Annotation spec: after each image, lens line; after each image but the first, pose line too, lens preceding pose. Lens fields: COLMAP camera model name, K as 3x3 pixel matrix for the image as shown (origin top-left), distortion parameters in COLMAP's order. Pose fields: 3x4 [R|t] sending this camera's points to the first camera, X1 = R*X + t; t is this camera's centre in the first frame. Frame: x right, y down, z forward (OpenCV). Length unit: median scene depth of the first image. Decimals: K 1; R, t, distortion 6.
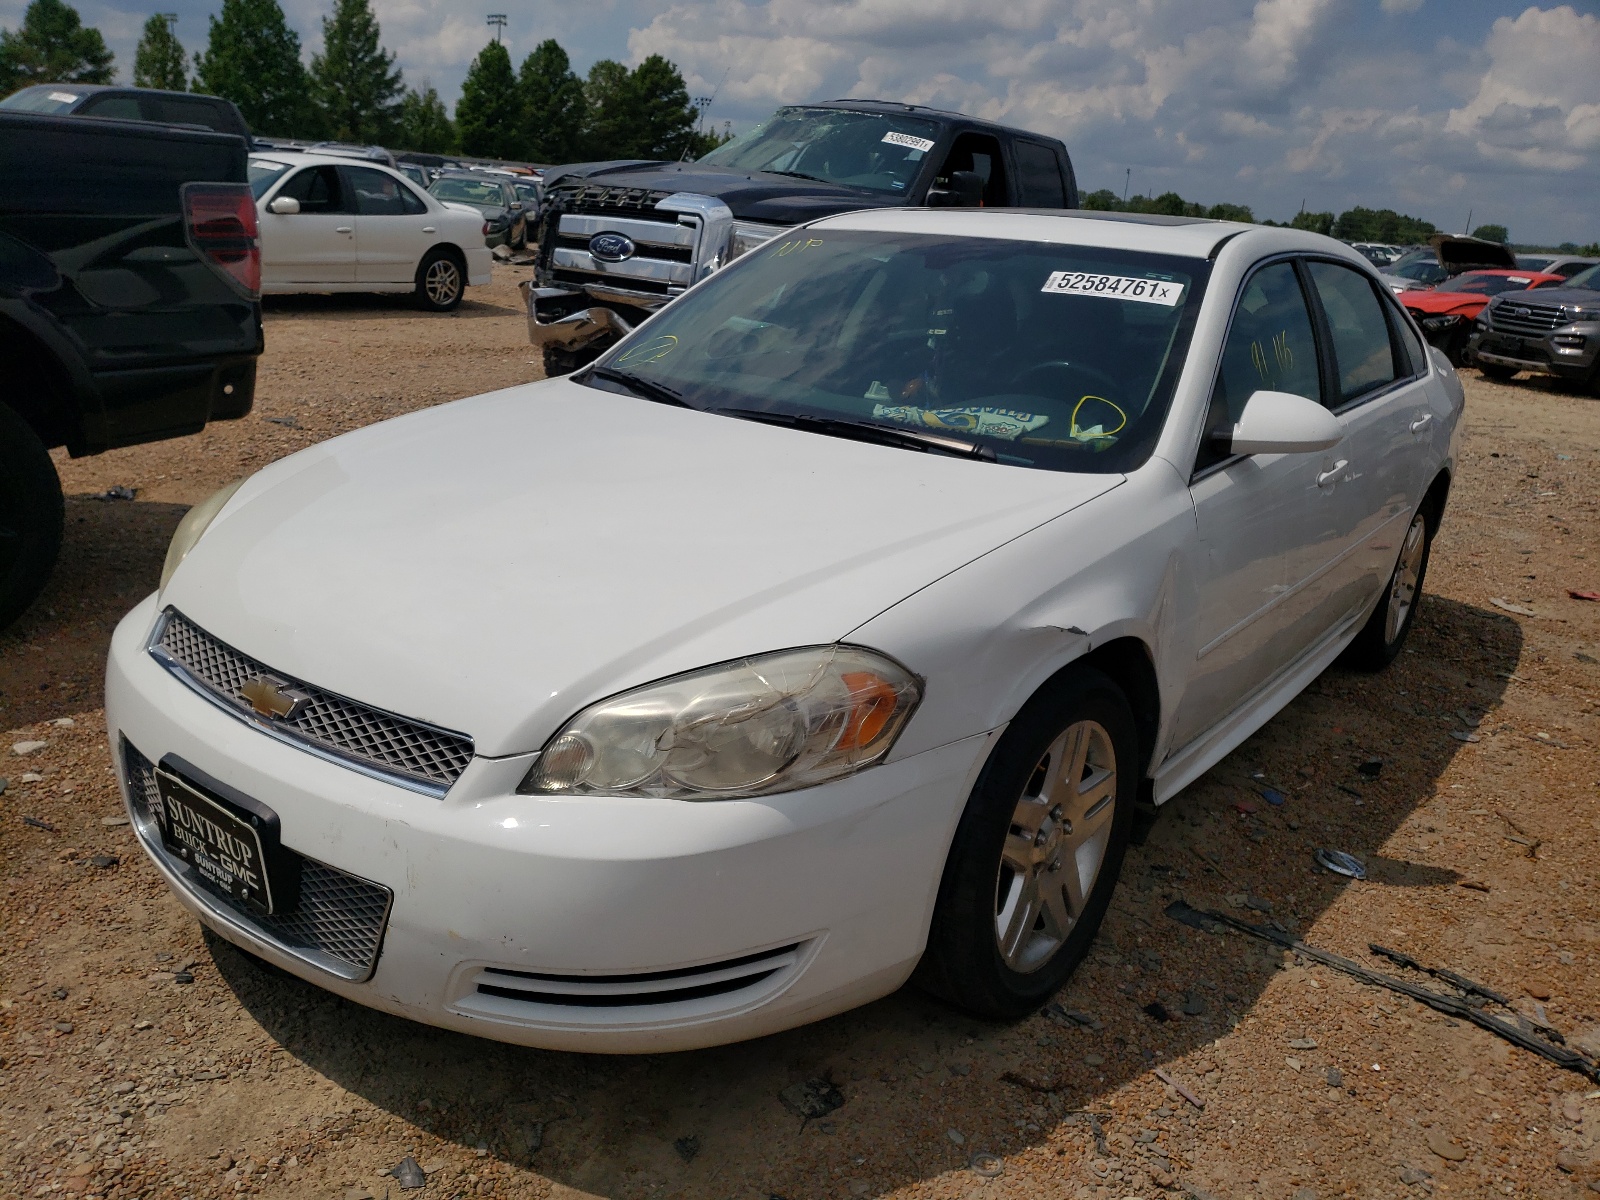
lens RADIAL K [[1100.8, 0, 800.0], [0, 1100.8, 600.0], [0, 0, 1]] dist [0.047316, -0.060602]
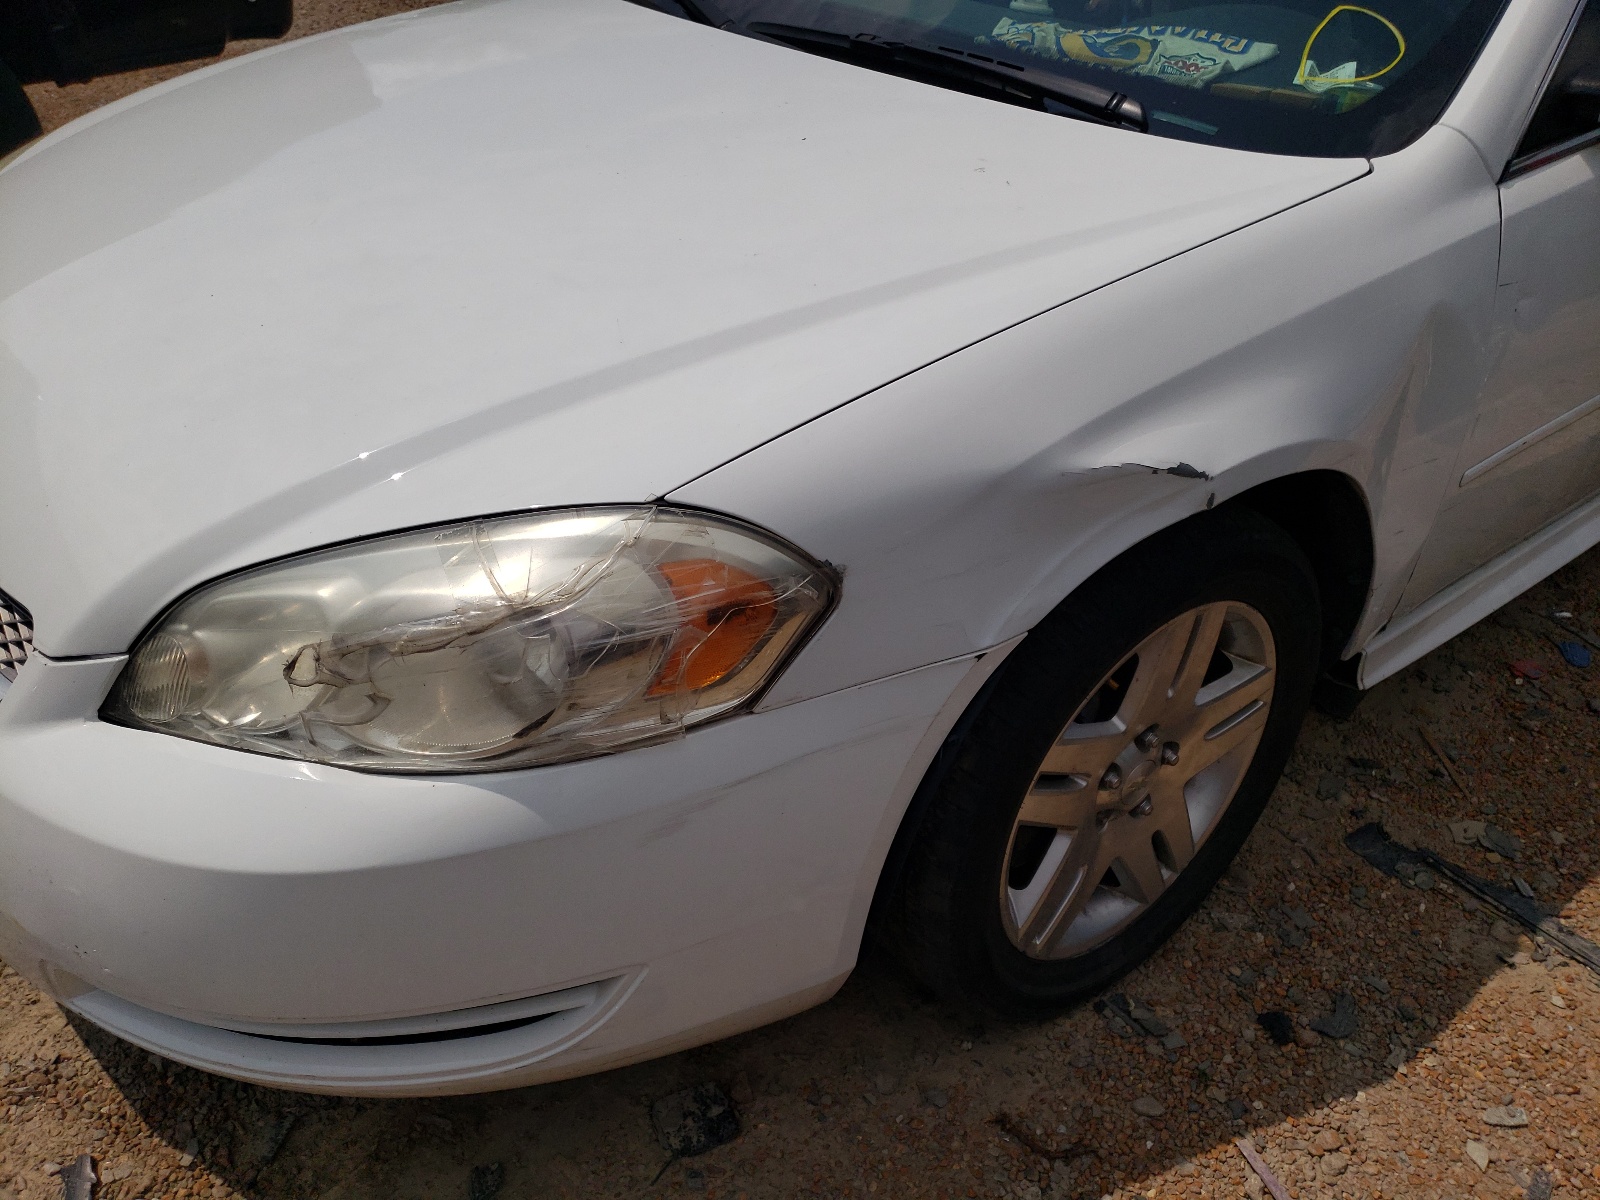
lens RADIAL K [[1231.4, 0, 800.0], [0, 1231.4, 600.0], [0, 0, 1]] dist [0.006644, 0.004759]
pose [[0.978647, 0.095311, -0.182118, 0.157510], [-0.044413, 0.963120, 0.265382, -0.056370], [0.200695, -0.251627, 0.946787, 0.320778]]
